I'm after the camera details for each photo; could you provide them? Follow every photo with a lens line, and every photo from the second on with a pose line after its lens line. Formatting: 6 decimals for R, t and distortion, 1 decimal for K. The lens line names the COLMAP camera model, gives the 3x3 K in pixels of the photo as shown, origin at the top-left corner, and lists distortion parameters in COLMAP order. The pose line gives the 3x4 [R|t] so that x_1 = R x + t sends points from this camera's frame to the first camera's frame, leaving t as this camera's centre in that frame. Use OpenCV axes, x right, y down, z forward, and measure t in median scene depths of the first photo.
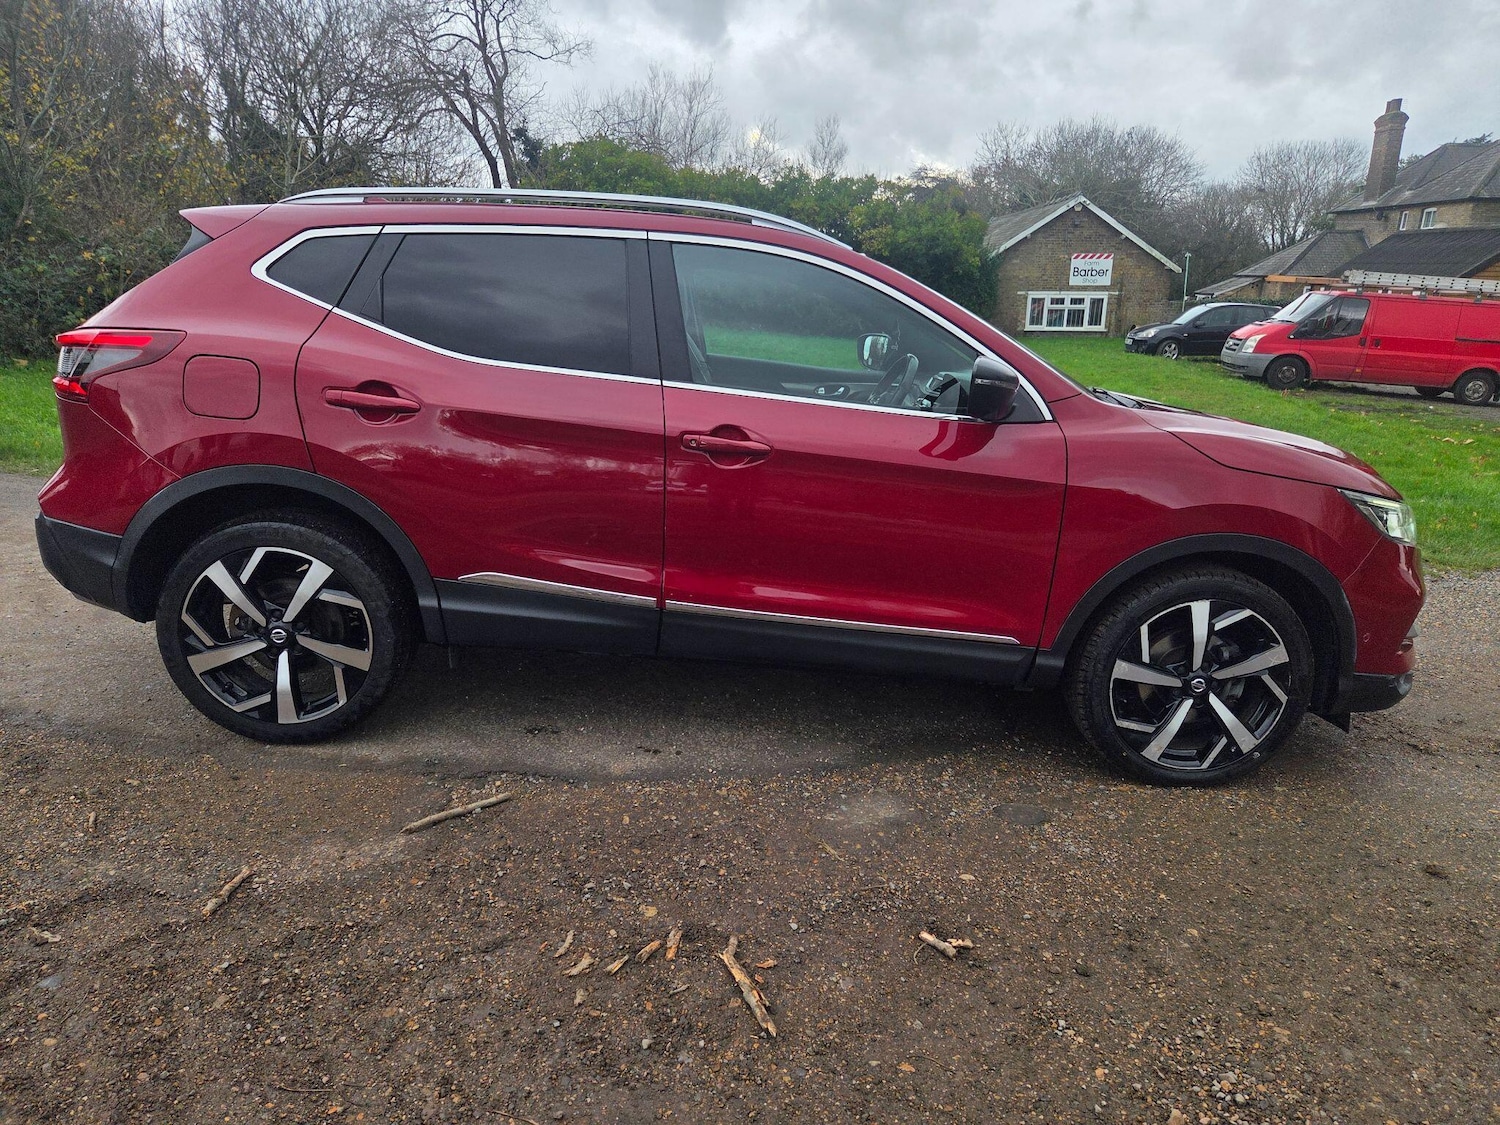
lens RADIAL K [[1024.2, 0, 764.9], [0, 1024.2, 556.1], [0, 0, 1]] dist [0.082332, -0.072926]
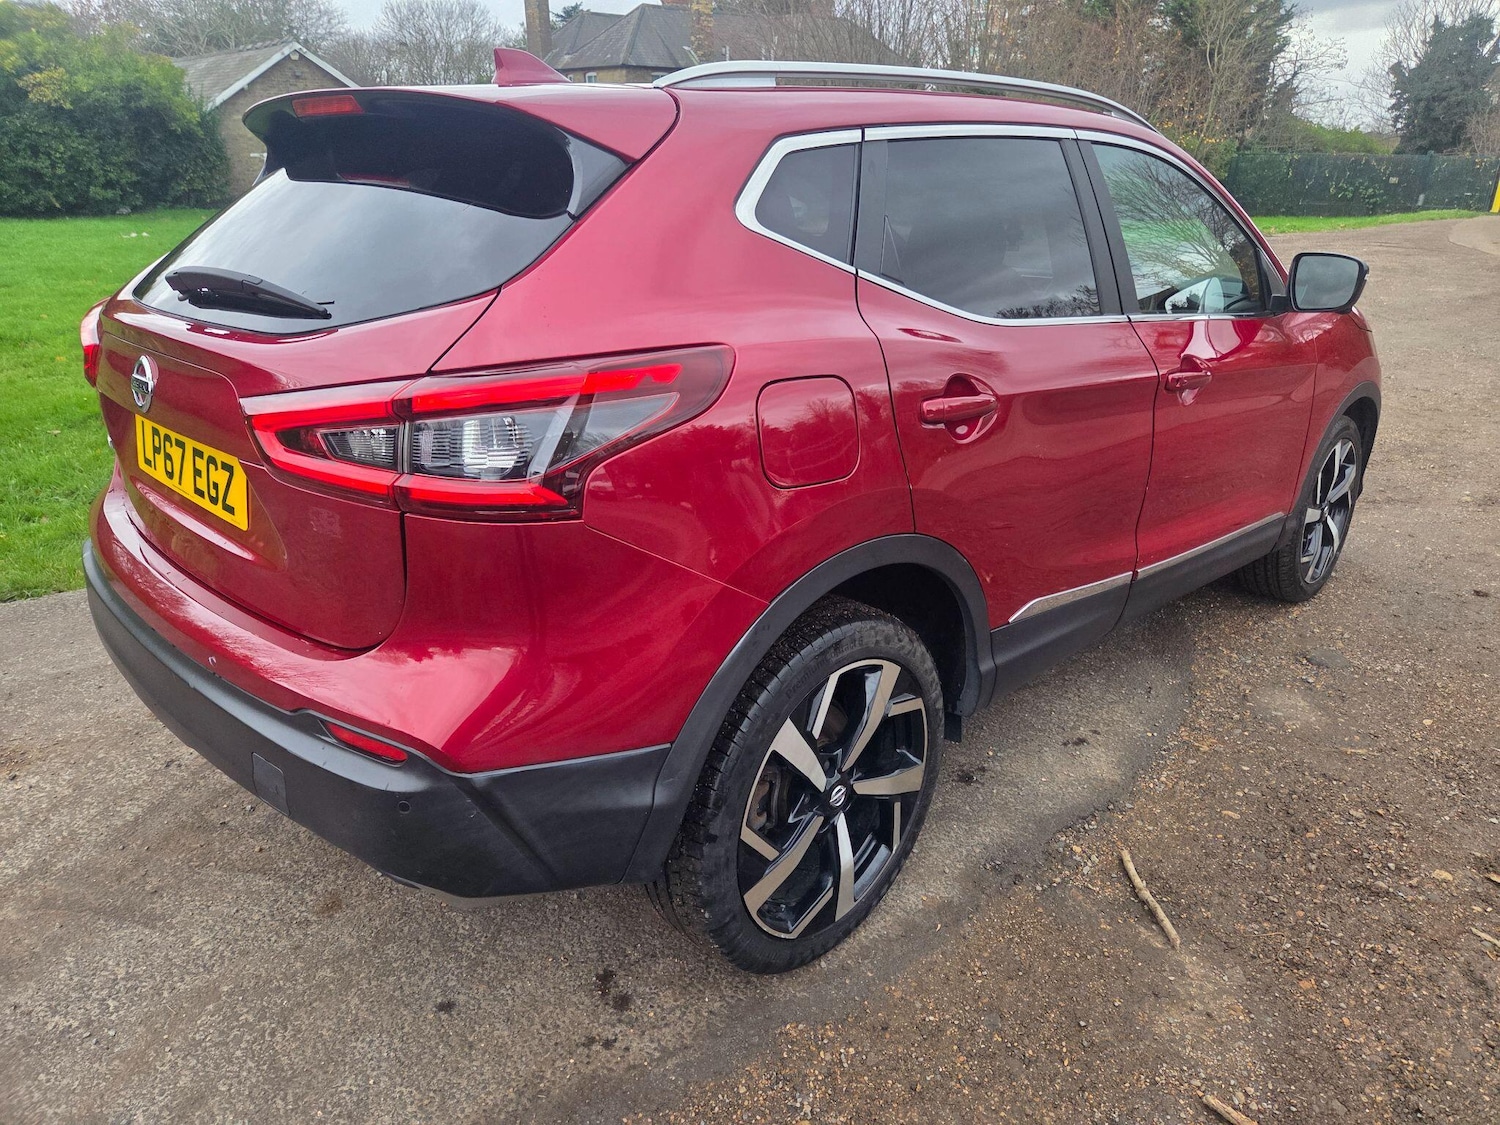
lens RADIAL K [[1021.3, 0, 750.9], [0, 1021.3, 531.3], [0, 0, 1]] dist [0.072633, -0.063776]
pose [[0.706665, -0.263795, 0.656534, -0.873913], [0.192576, 0.964578, 0.180287, -0.203344], [-0.680838, -0.000970, 0.732434, 0.574488]]
